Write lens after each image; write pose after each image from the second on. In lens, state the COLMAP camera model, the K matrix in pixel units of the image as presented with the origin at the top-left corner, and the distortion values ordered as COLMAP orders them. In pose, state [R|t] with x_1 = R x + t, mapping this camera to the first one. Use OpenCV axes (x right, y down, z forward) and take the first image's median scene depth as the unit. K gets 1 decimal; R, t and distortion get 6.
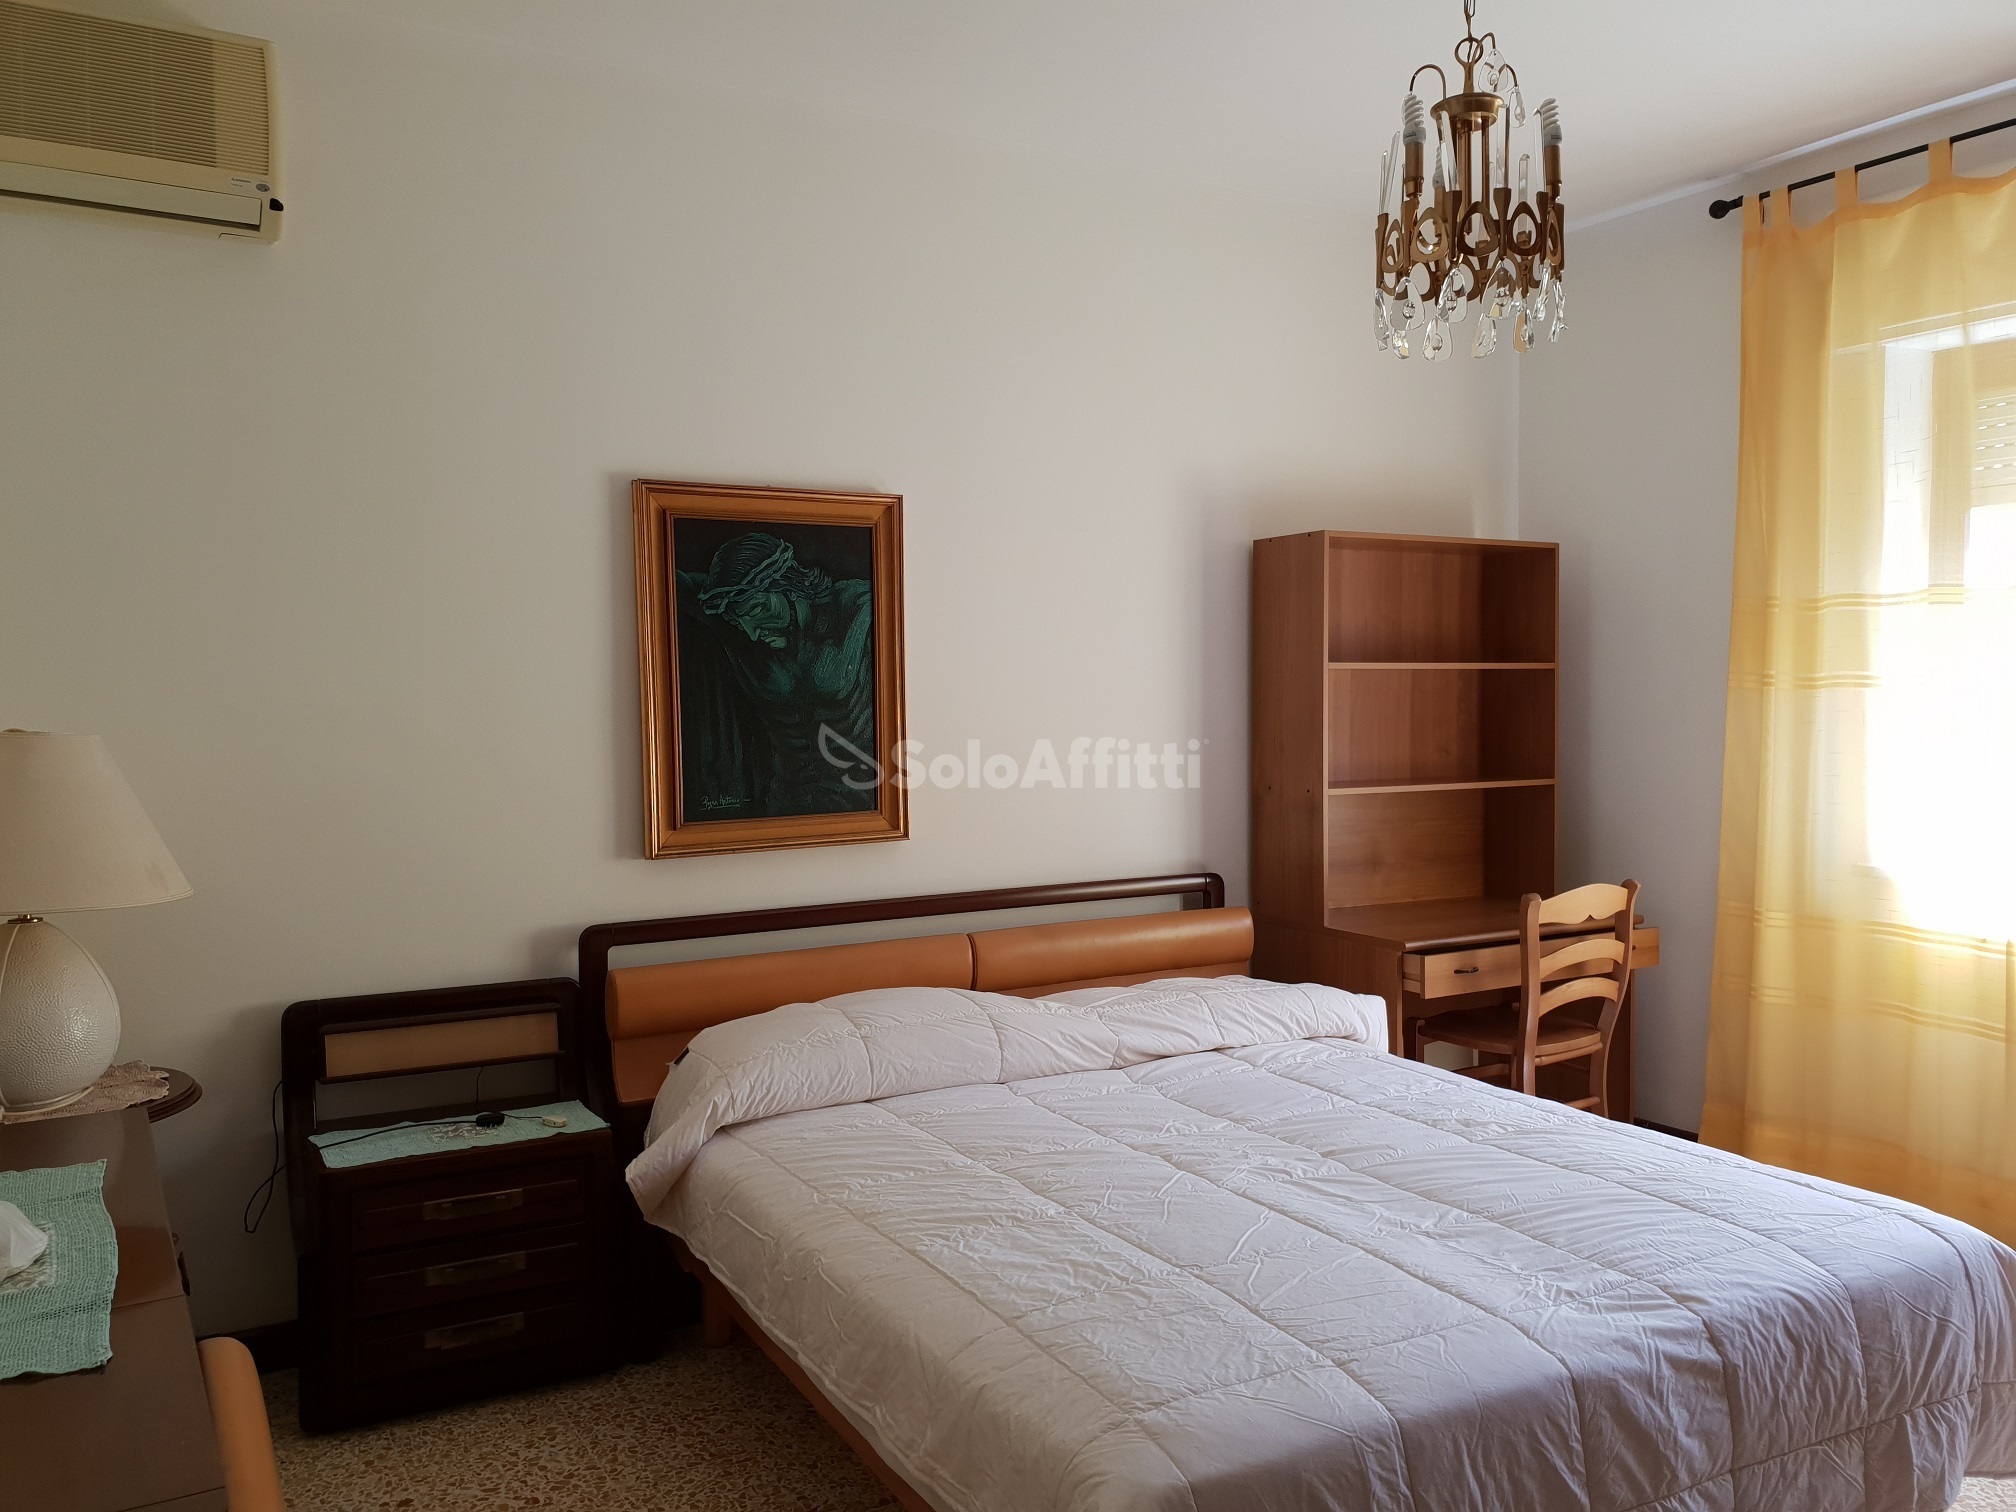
lens RADIAL K [[1603.2, 0, 1016.9], [0, 1603.2, 762.9], [0, 0, 1]] dist [0.089044, -0.072941]
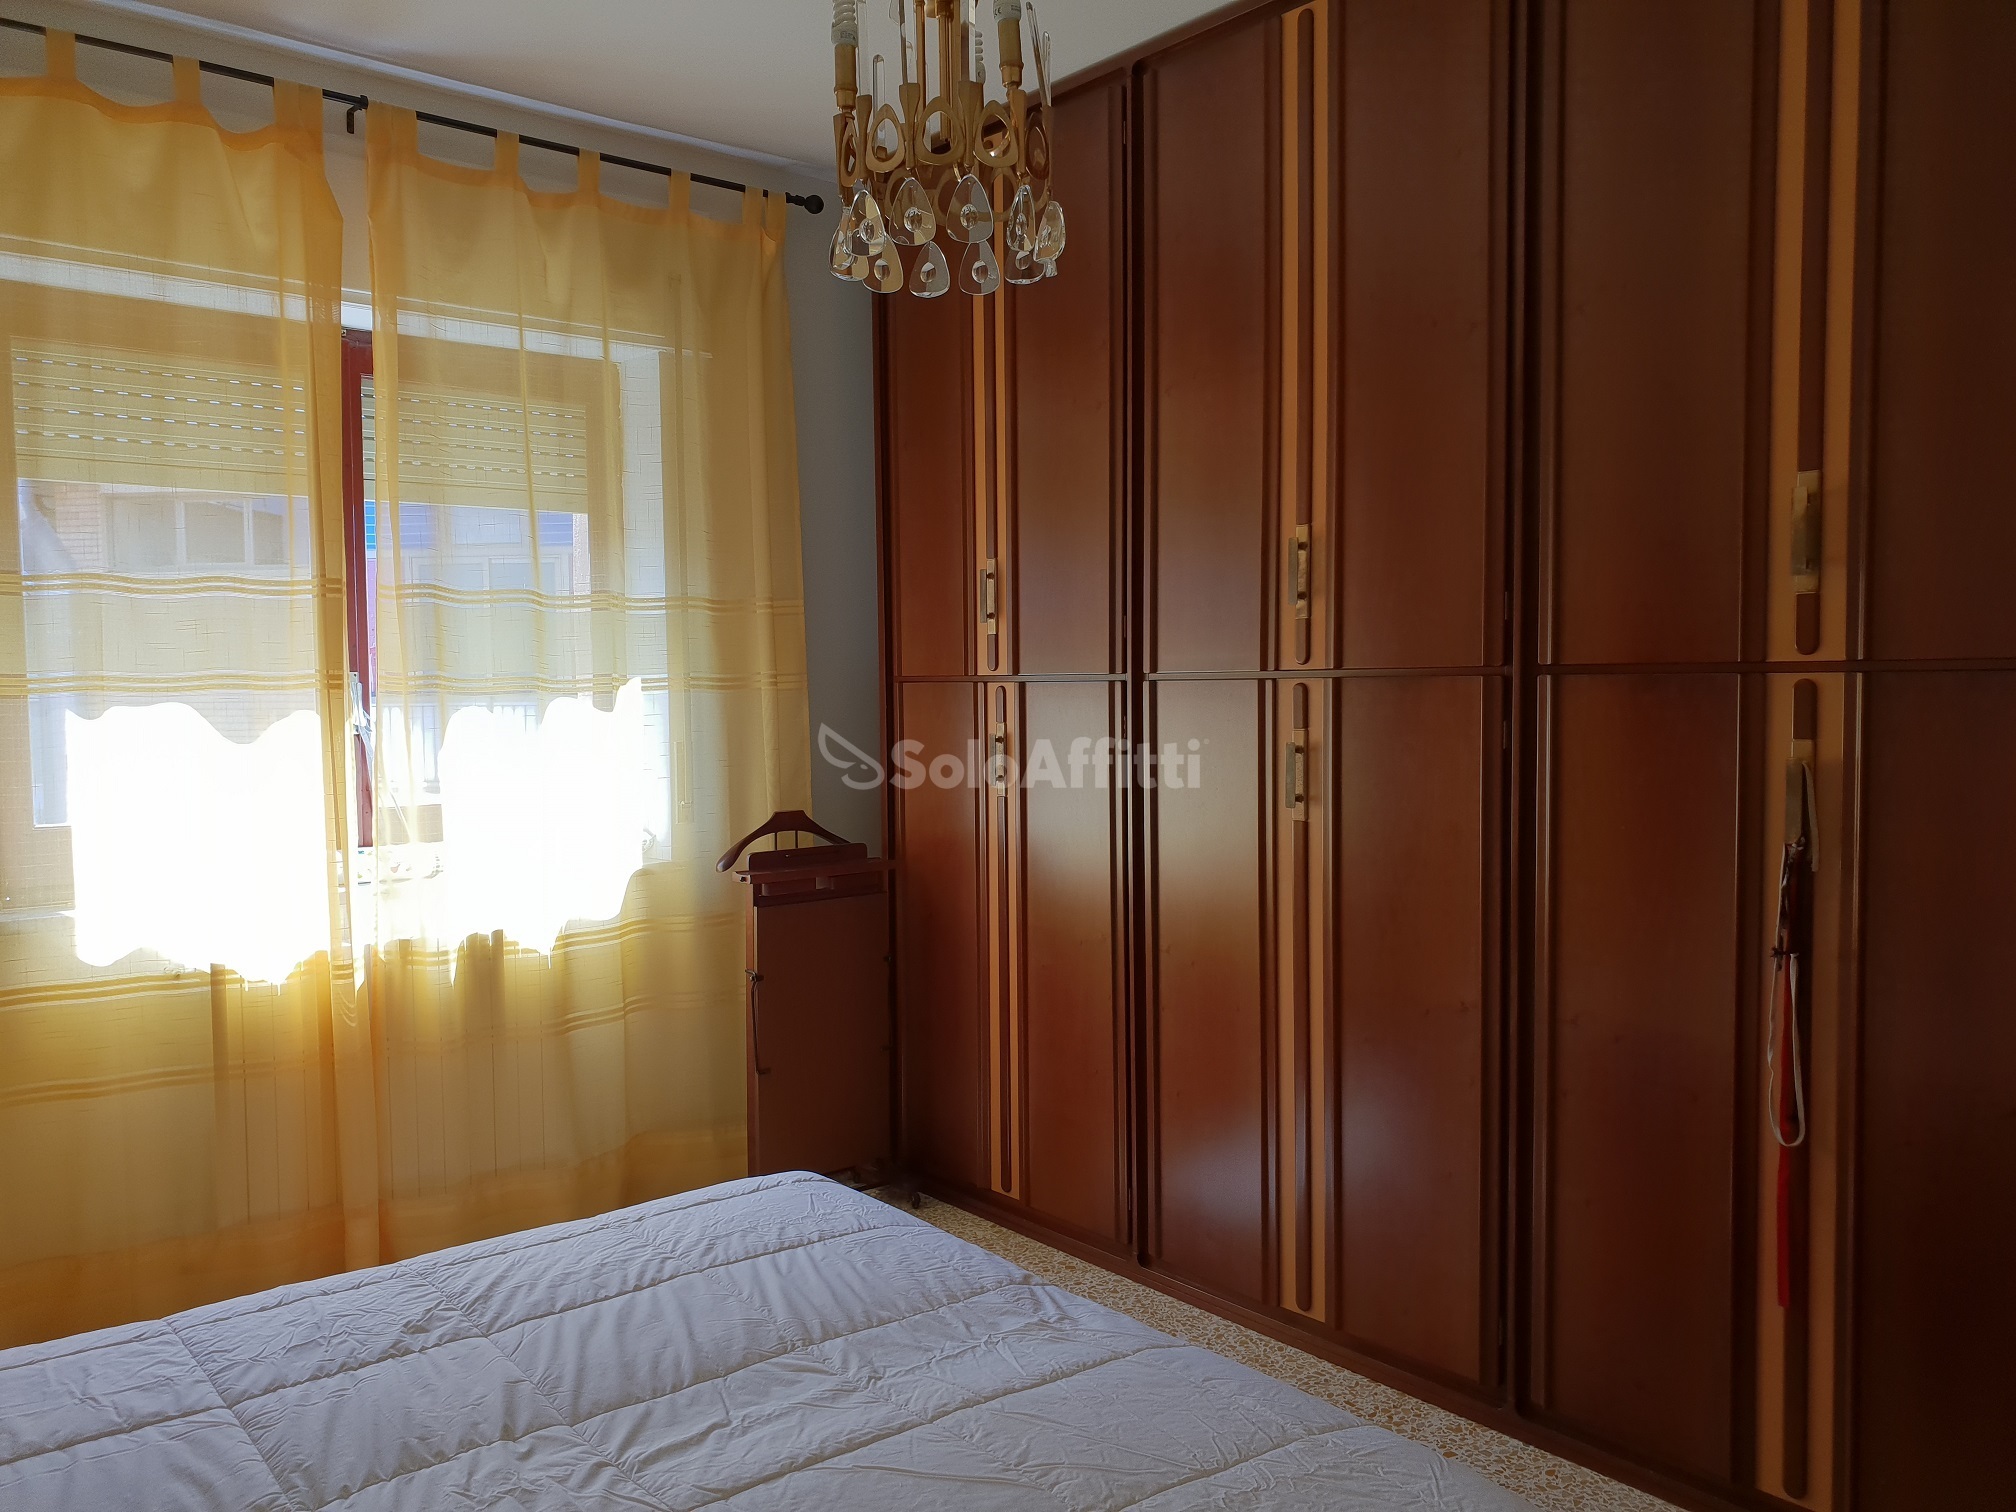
lens RADIAL K [[1603.2, 0, 1014.5], [0, 1603.2, 753.9], [0, 0, 1]] dist [0.089044, -0.072941]
pose [[-0.163670, -0.041349, 0.985648, -0.432444], [0.047540, 0.997630, 0.049745, -0.042670], [-0.985369, 0.054999, -0.161316, 0.845510]]
